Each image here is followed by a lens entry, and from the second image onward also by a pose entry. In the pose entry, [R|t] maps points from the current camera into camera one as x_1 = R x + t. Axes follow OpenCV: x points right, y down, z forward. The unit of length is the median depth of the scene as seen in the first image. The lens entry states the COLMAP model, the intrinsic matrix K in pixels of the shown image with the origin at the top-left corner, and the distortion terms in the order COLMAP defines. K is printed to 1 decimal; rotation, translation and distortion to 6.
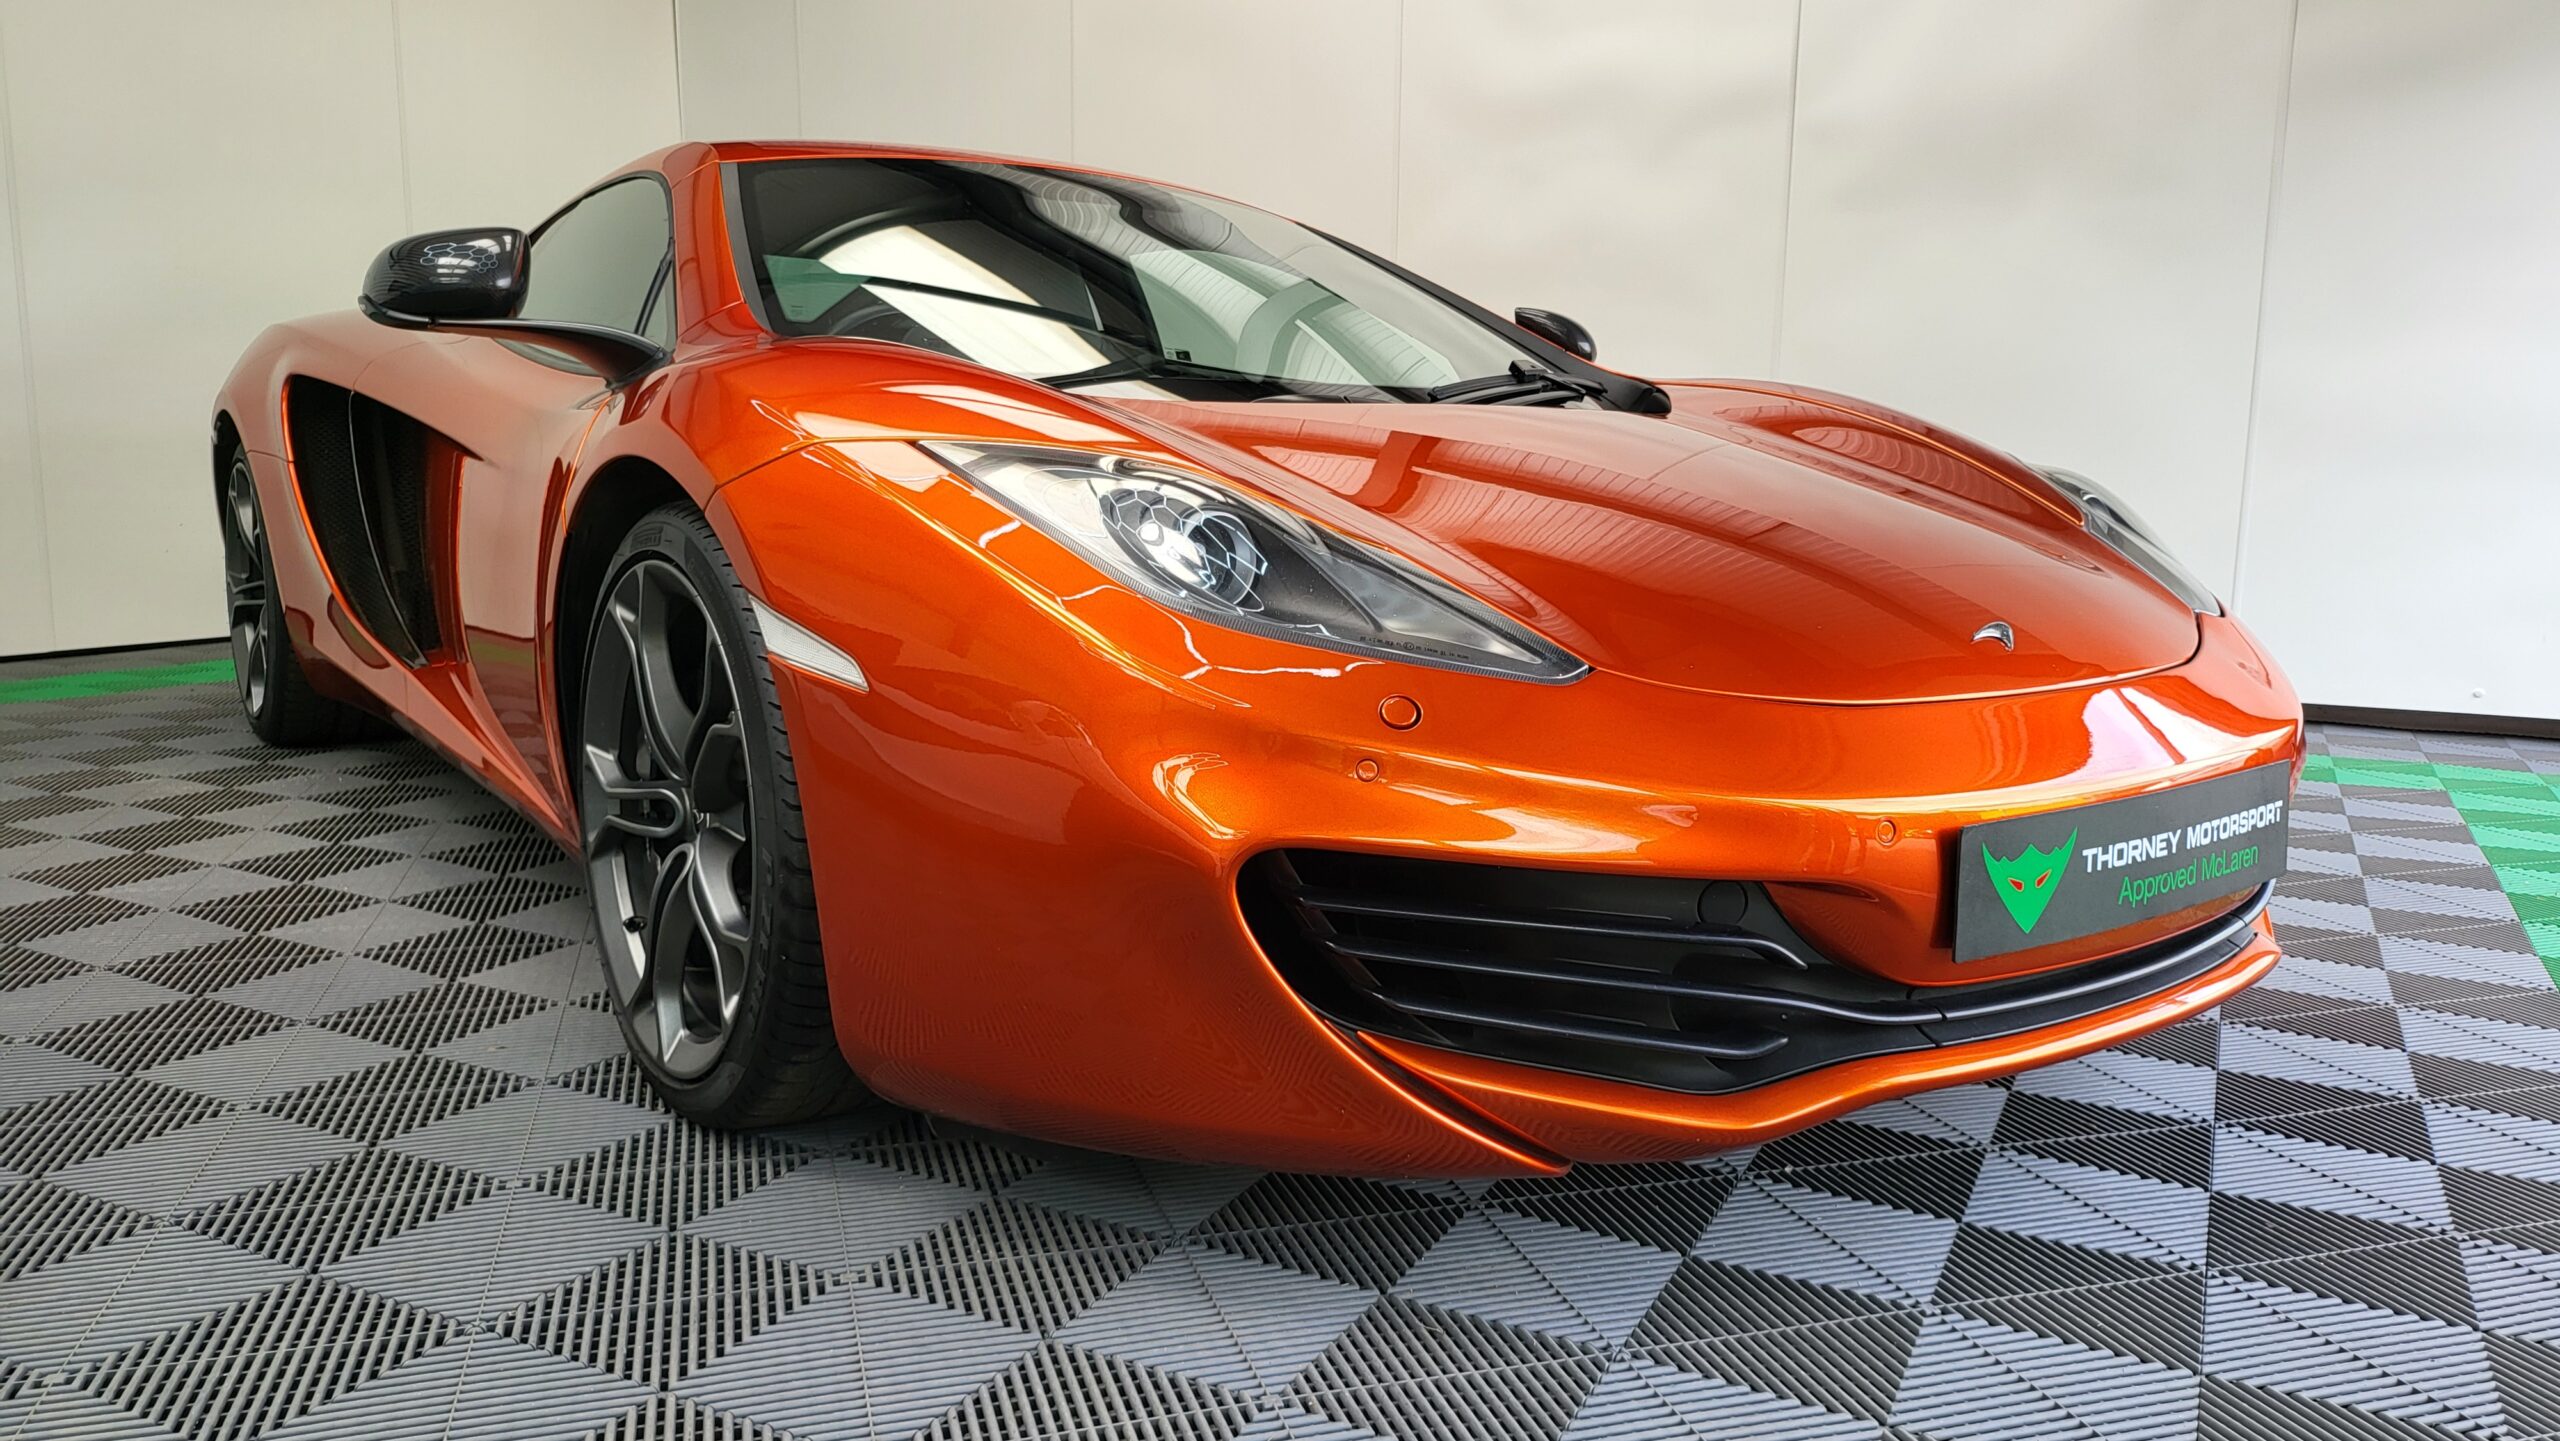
lens RADIAL K [[1786.9, 0, 1292.0], [0, 1786.9, 724.6], [0, 0, 1]] dist [0.037630, -0.039102]
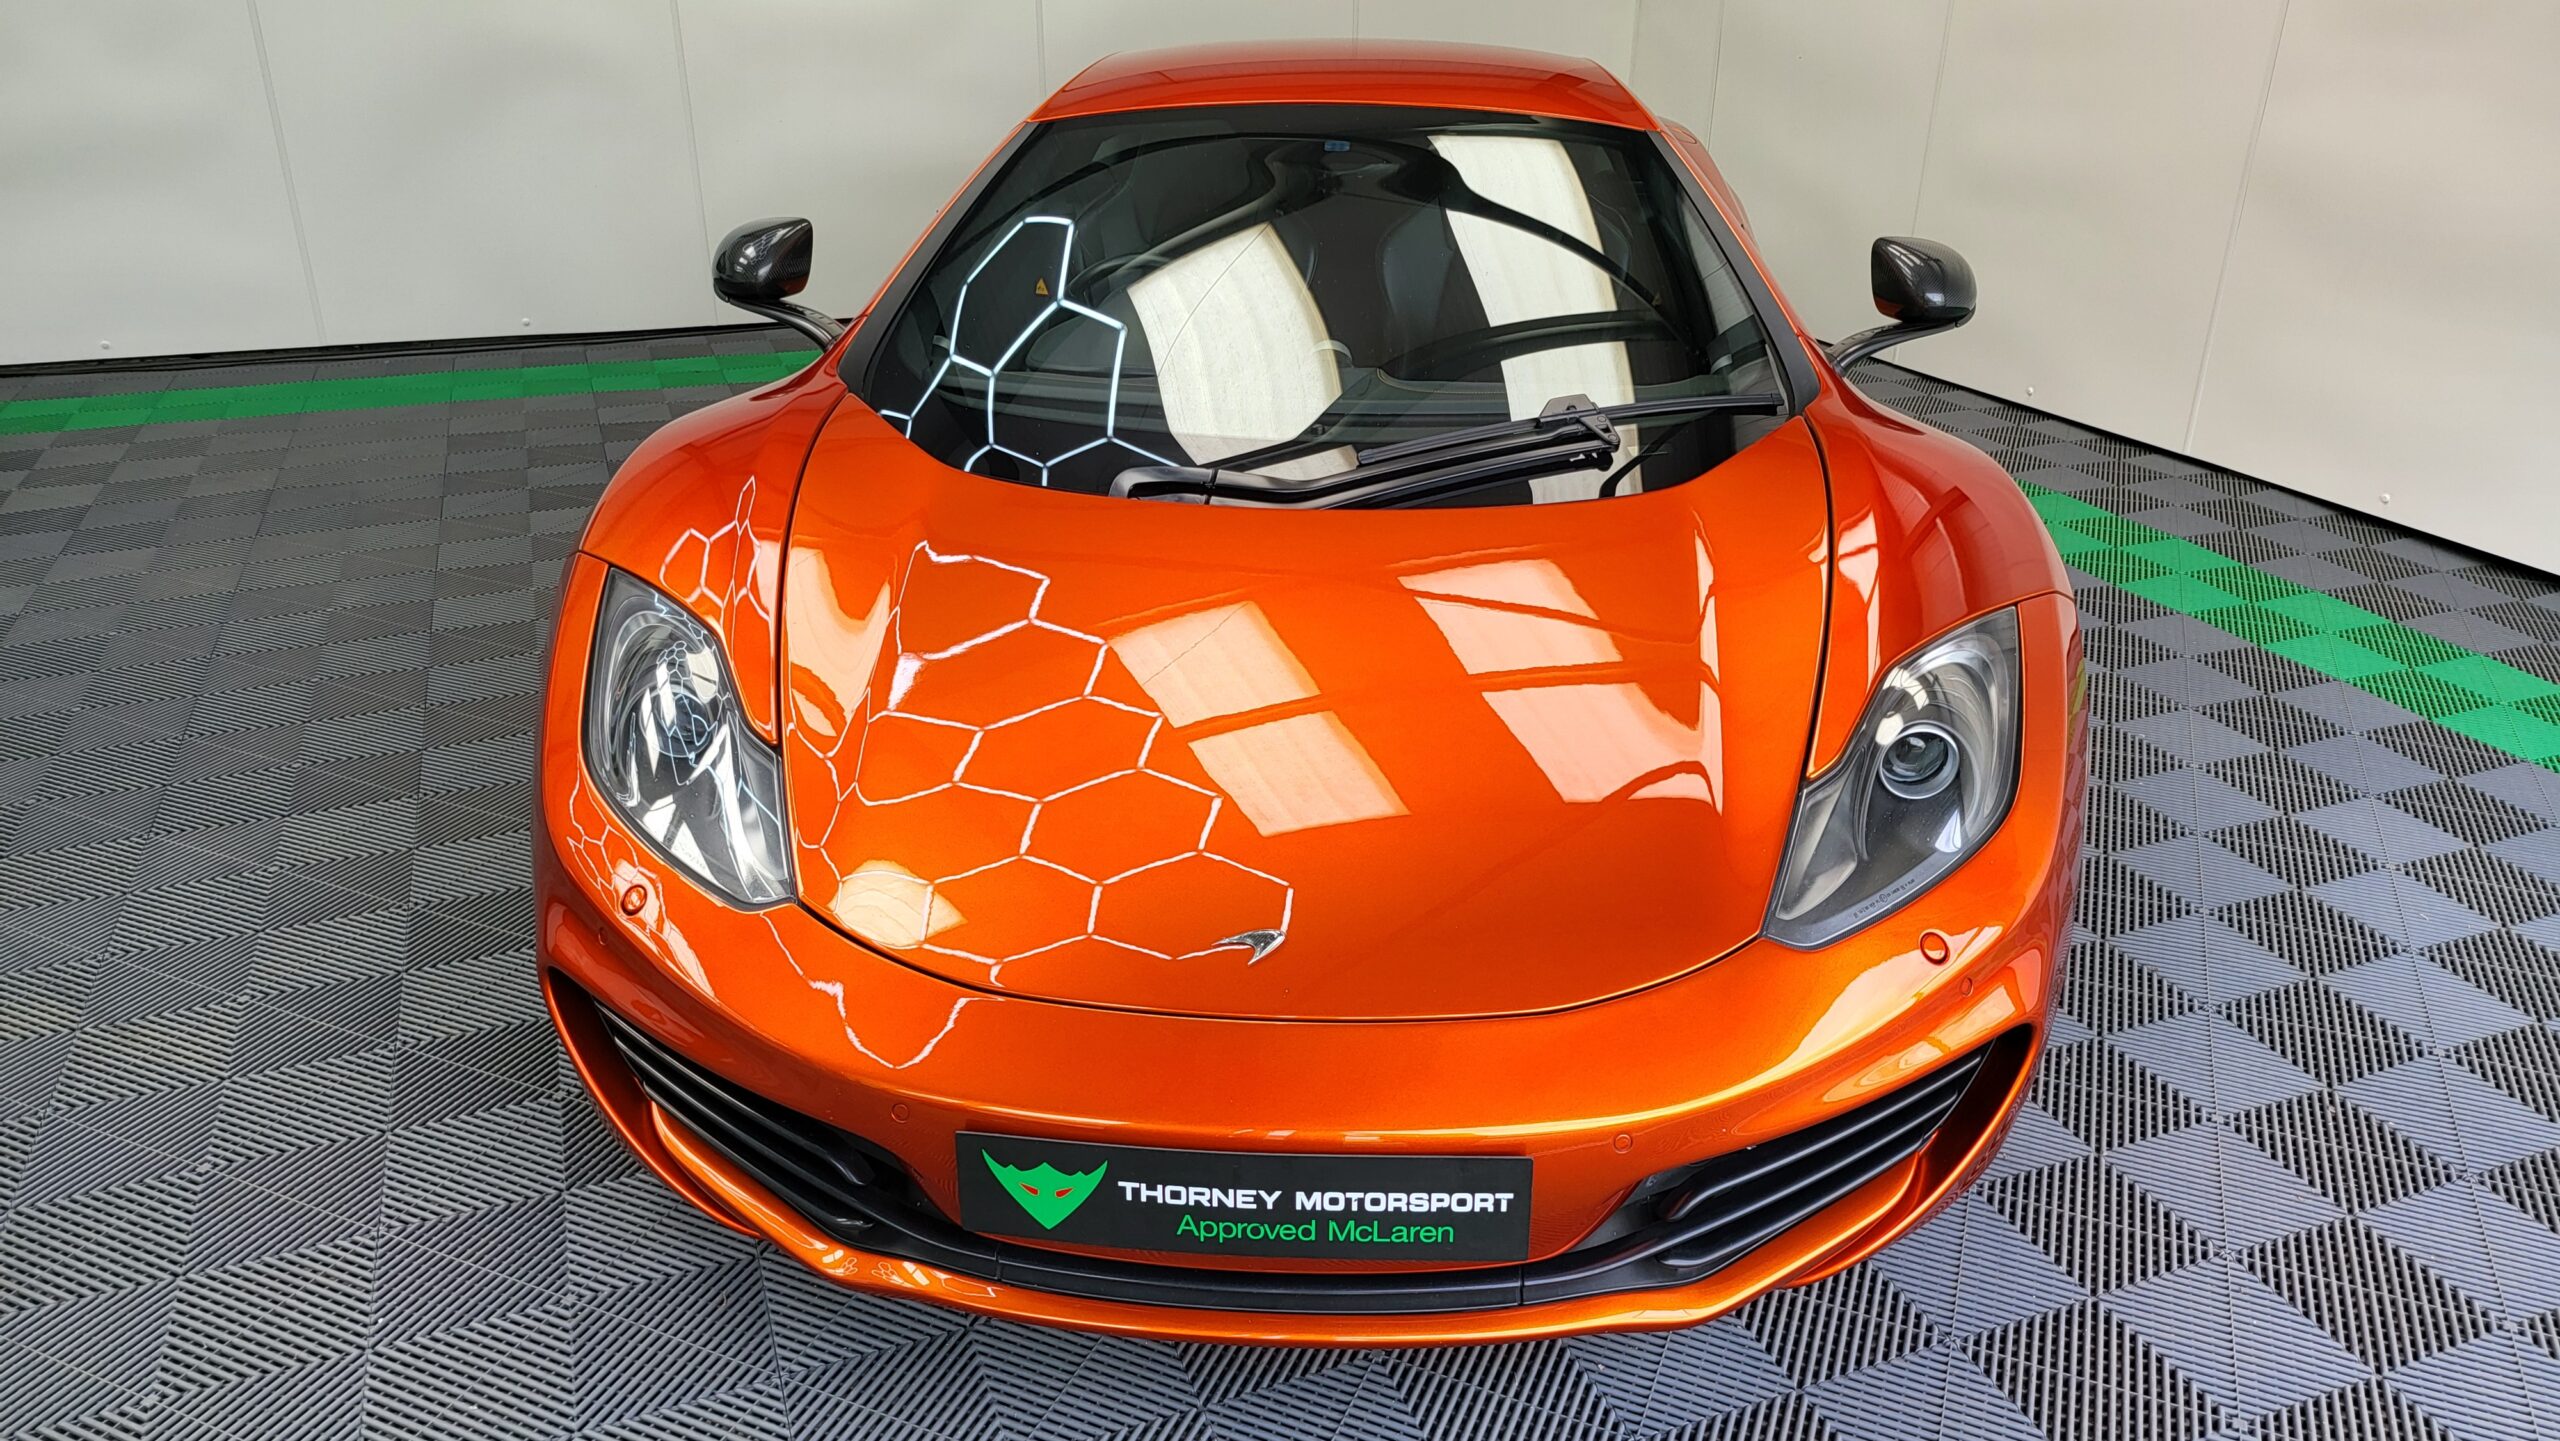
lens RADIAL K [[1786.9, 0, 1289.9], [0, 1786.9, 718.1], [0, 0, 1]] dist [0.037630, -0.039102]
pose [[0.755293, 0.220393, -0.617220, 1.010840], [-0.098497, 0.969238, 0.225558, -0.410313], [0.647944, -0.109568, 0.753766, 0.249405]]
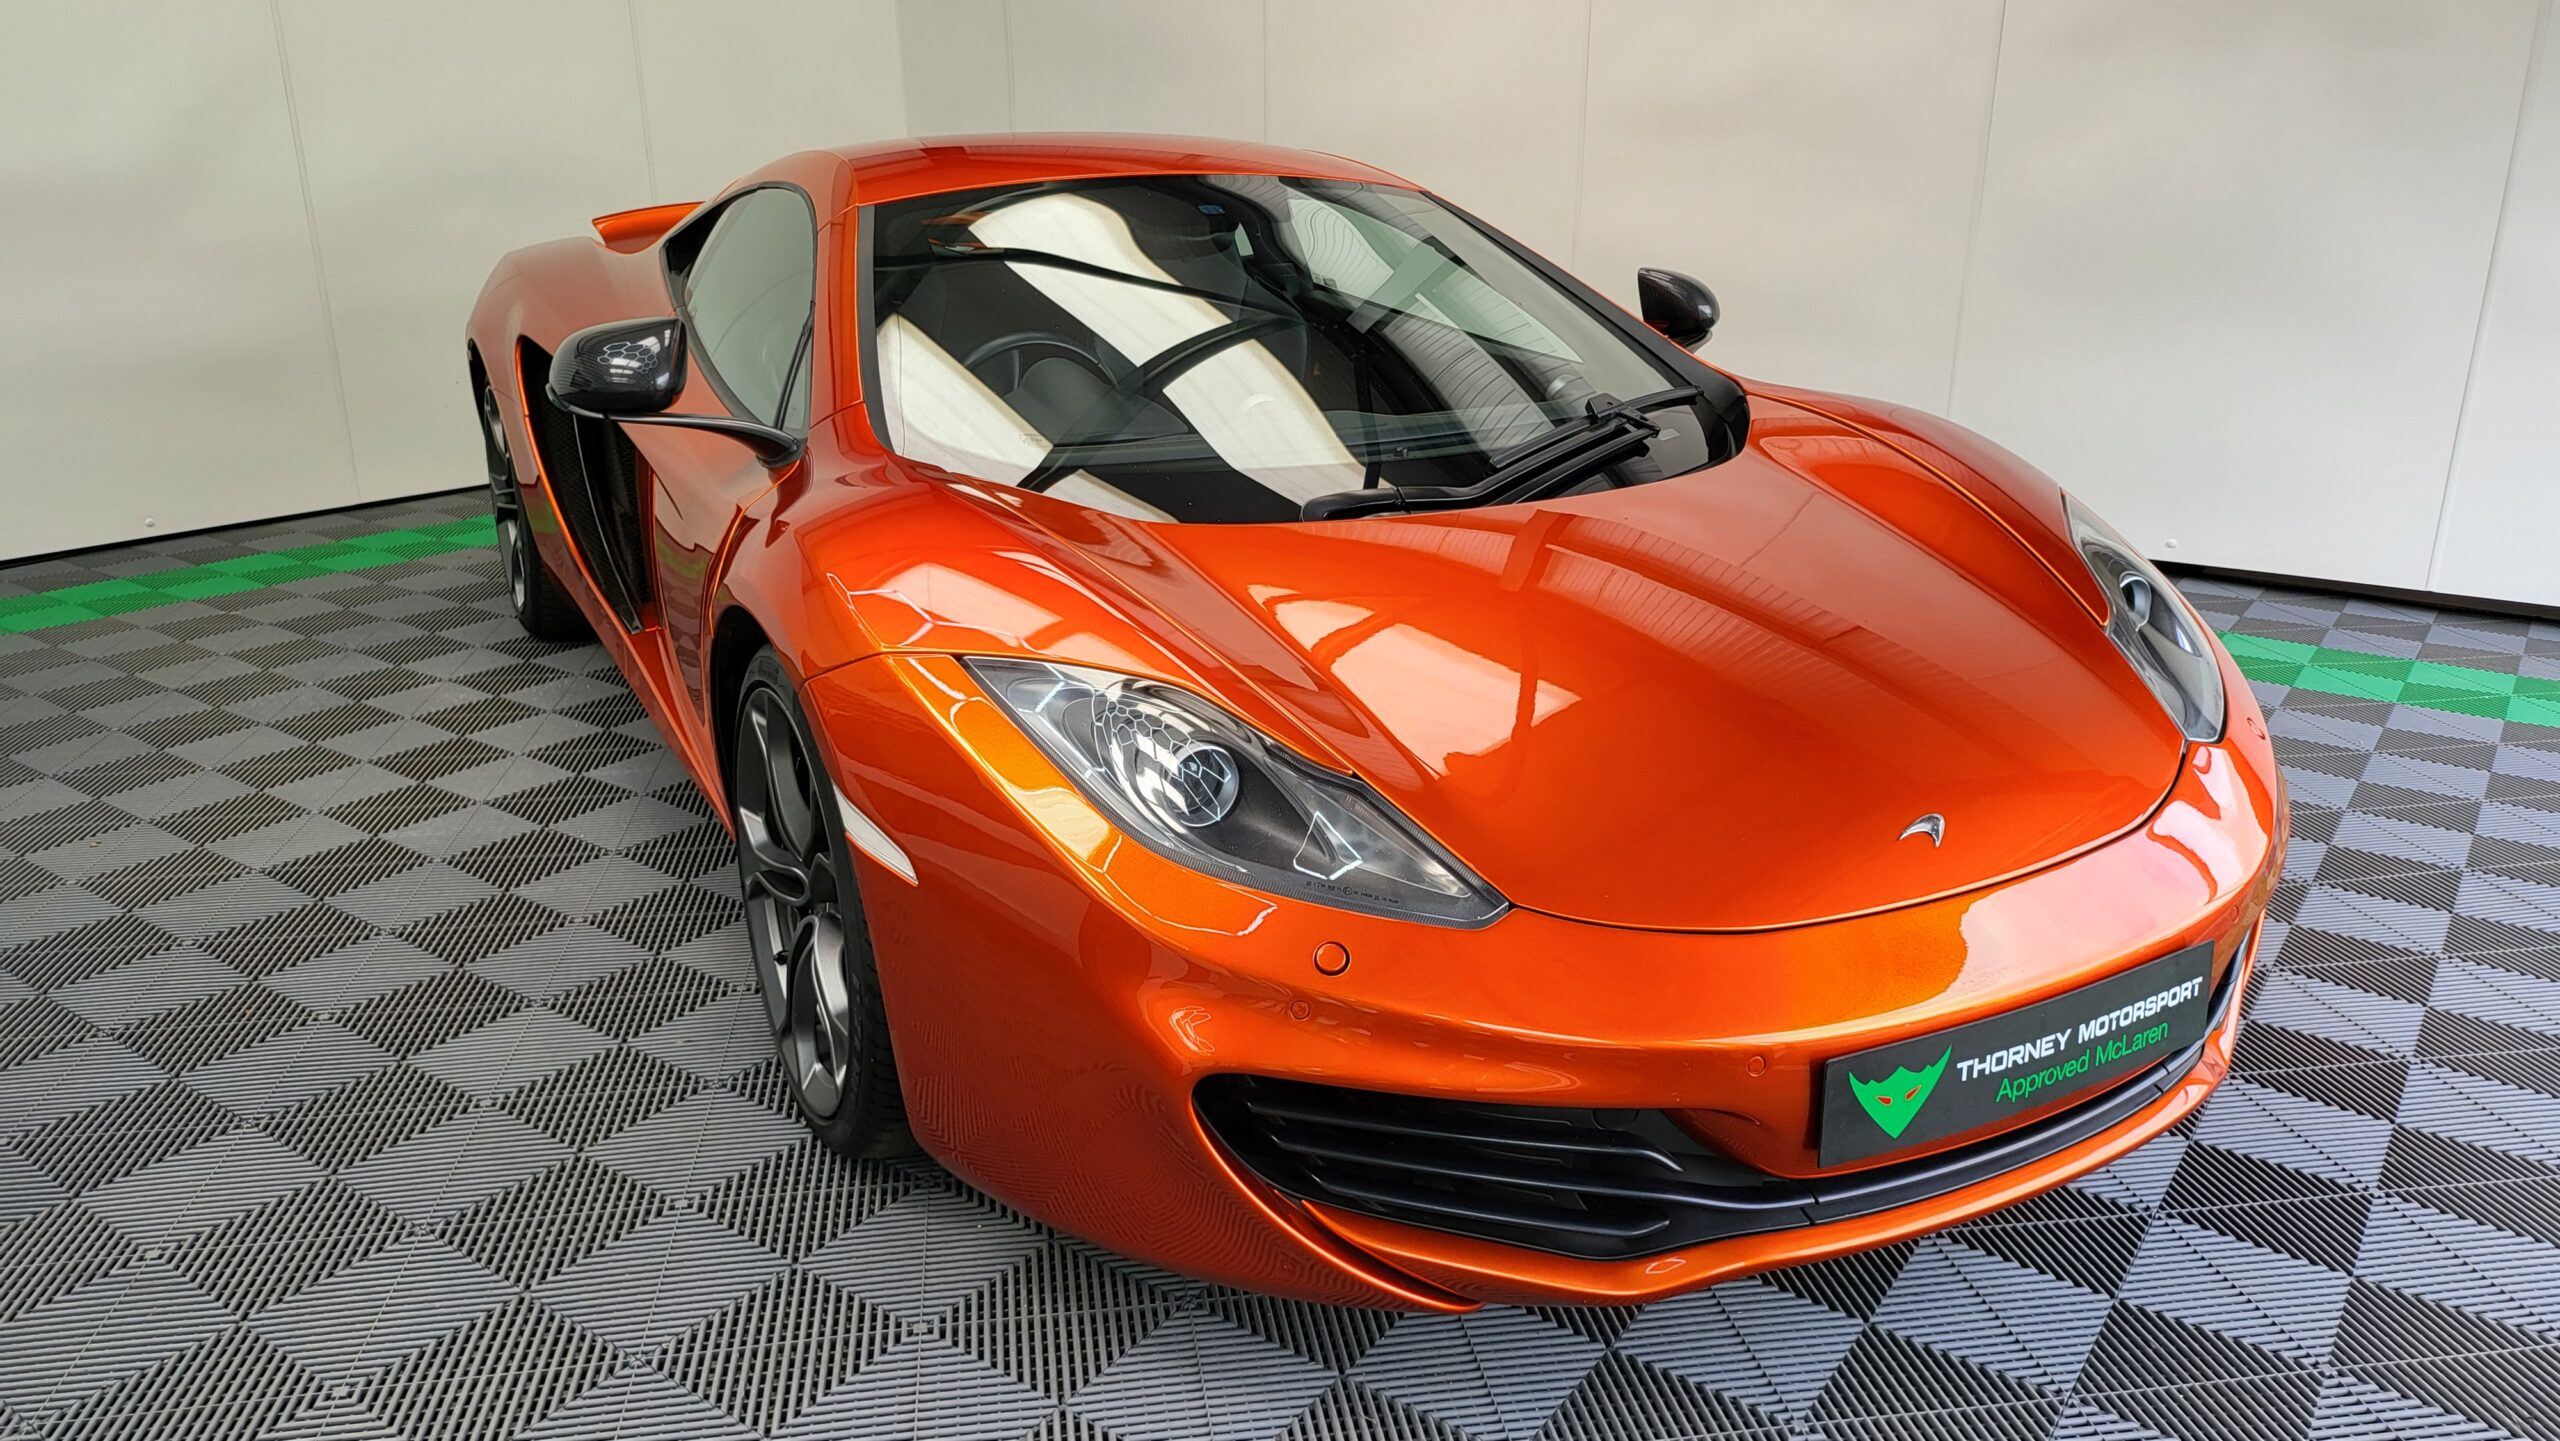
lens RADIAL K [[1786.9, 0, 1283.9], [0, 1786.9, 717.9], [0, 0, 1]] dist [0.037630, -0.039102]
pose [[0.989349, 0.028415, -0.142759, 0.158104], [-0.005461, 0.987316, 0.158674, -0.287803], [0.145457, -0.156204, 0.976956, -0.116318]]
